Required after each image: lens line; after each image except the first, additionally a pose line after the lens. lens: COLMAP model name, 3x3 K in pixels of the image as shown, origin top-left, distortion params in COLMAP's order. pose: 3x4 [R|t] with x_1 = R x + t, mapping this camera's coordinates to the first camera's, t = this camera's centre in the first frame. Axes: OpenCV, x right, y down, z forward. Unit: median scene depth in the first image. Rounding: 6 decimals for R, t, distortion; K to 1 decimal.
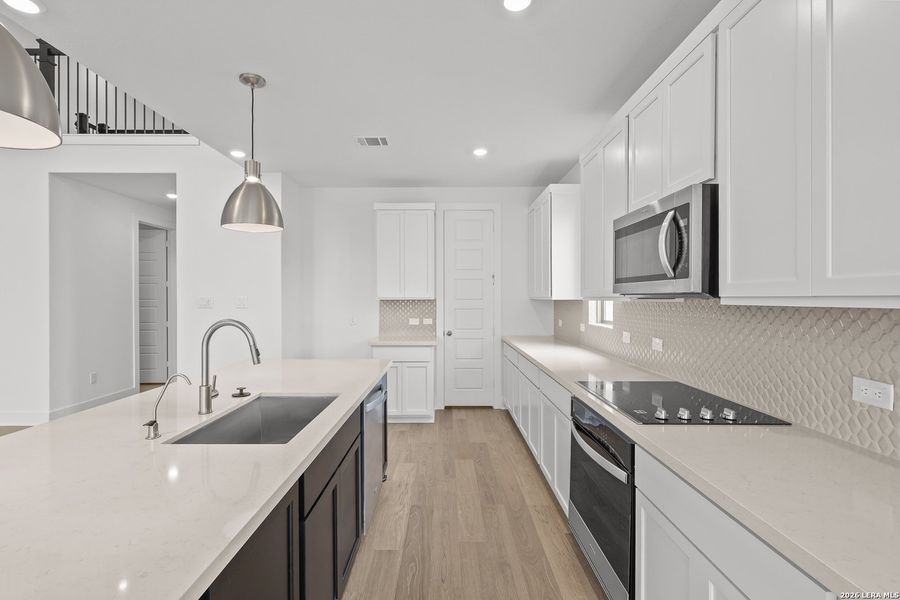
lens RADIAL K [[420.7, 0, 445.0], [0, 420.7, 298.9], [0, 0, 1]] dist [-0.000932, -0.000087]
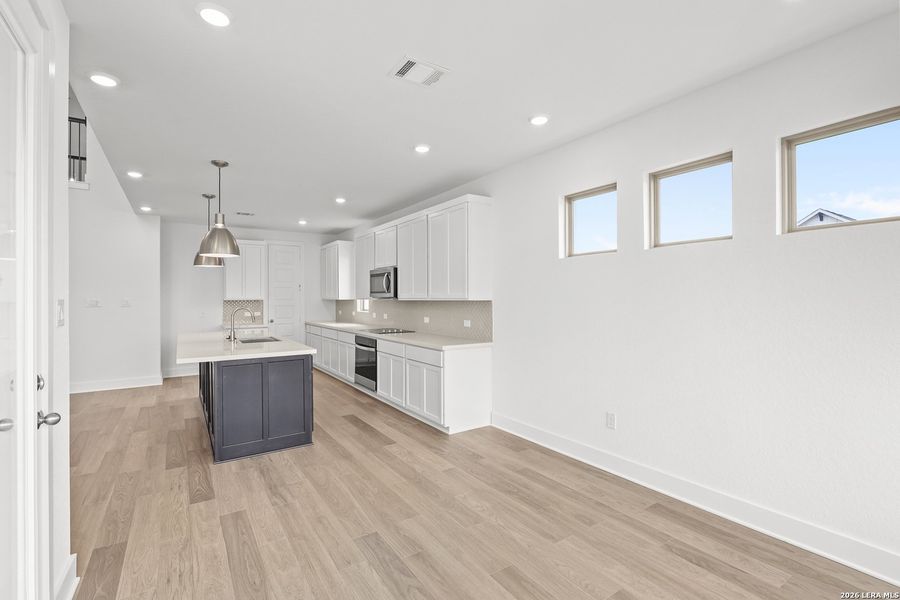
lens RADIAL K [[414.7, 0, 448.2], [0, 414.7, 296.9], [0, 0, 1]] dist [-0.003967, -0.000159]
pose [[0.834580, -0.002799, 0.550879, -0.354067], [0.005770, 0.999977, -0.003661, -0.000008], [-0.550856, 0.006234, 0.834577, -0.821609]]
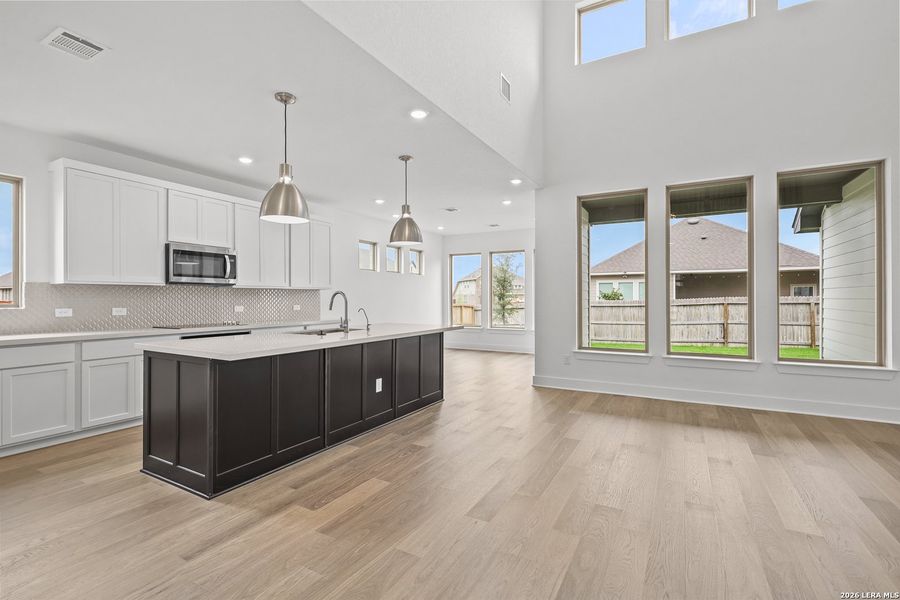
lens RADIAL K [[411.5, 0, 450.6], [0, 411.5, 299.3], [0, 0, 1]] dist [-0.002815, -0.000026]
pose [[-0.873332, 0.000597, 0.487125, -0.857165], [0.003412, 0.999982, 0.004891, 0.033752], [-0.487113, 0.005933, -0.873319, 1.067930]]
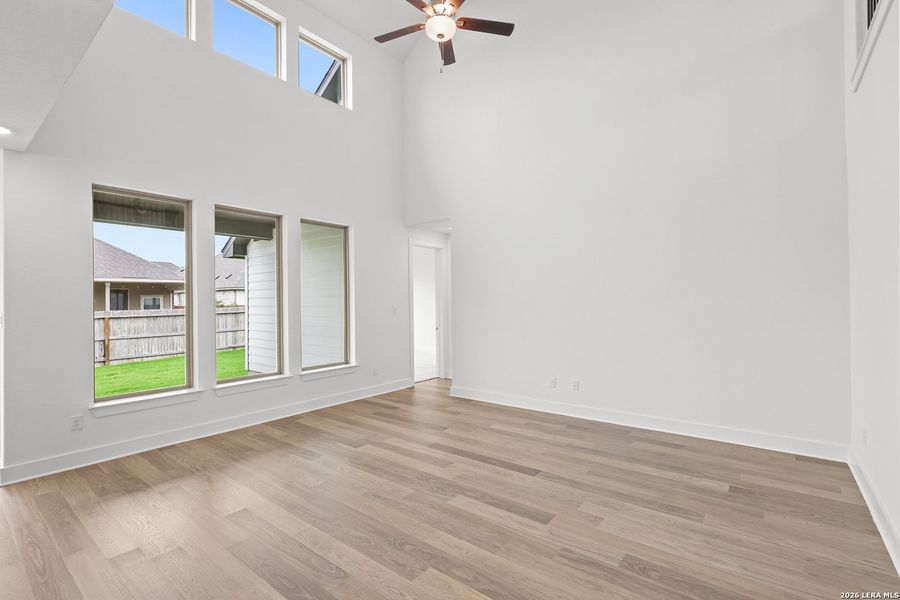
lens RADIAL K [[412.0, 0, 449.0], [0, 412.0, 298.5], [0, 0, 1]] dist [-0.003479, -0.000052]
pose [[-0.618140, 0.001080, -0.786067, -0.365566], [0.007015, 0.999967, -0.004143, -0.019871], [0.786037, -0.008076, -0.618127, 0.914058]]
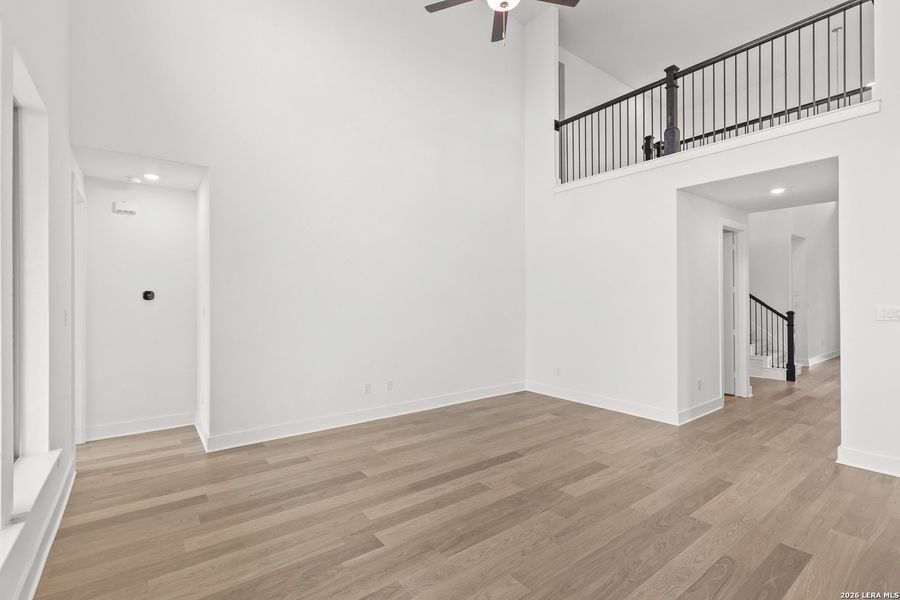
lens RADIAL K [[412.2, 0, 445.3], [0, 412.2, 299.3], [0, 0, 1]] dist [-0.001642, 0.000052]
pose [[0.602207, -0.003181, -0.798334, -0.475557], [-0.000422, 0.999991, -0.004303, -0.014851], [0.798340, 0.002928, 0.602200, -0.104112]]
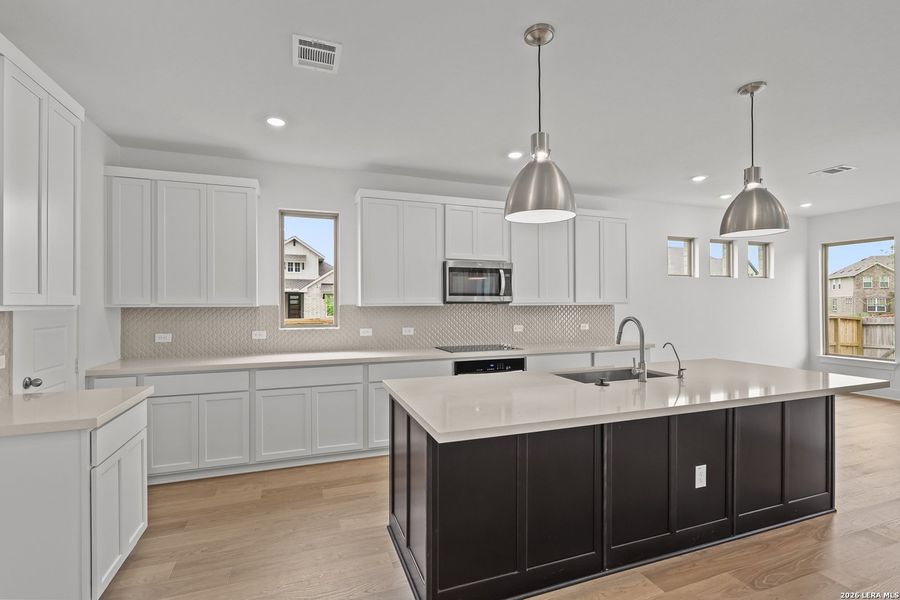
lens RADIAL K [[414.8, 0, 449.9], [0, 414.8, 302.6], [0, 0, 1]] dist [-0.001760, 0.000098]
pose [[-0.345877, 0.004500, 0.938269, -0.677157], [0.007657, 0.999969, -0.001973, -0.001628], [-0.938249, 0.006502, -0.345900, 0.852722]]
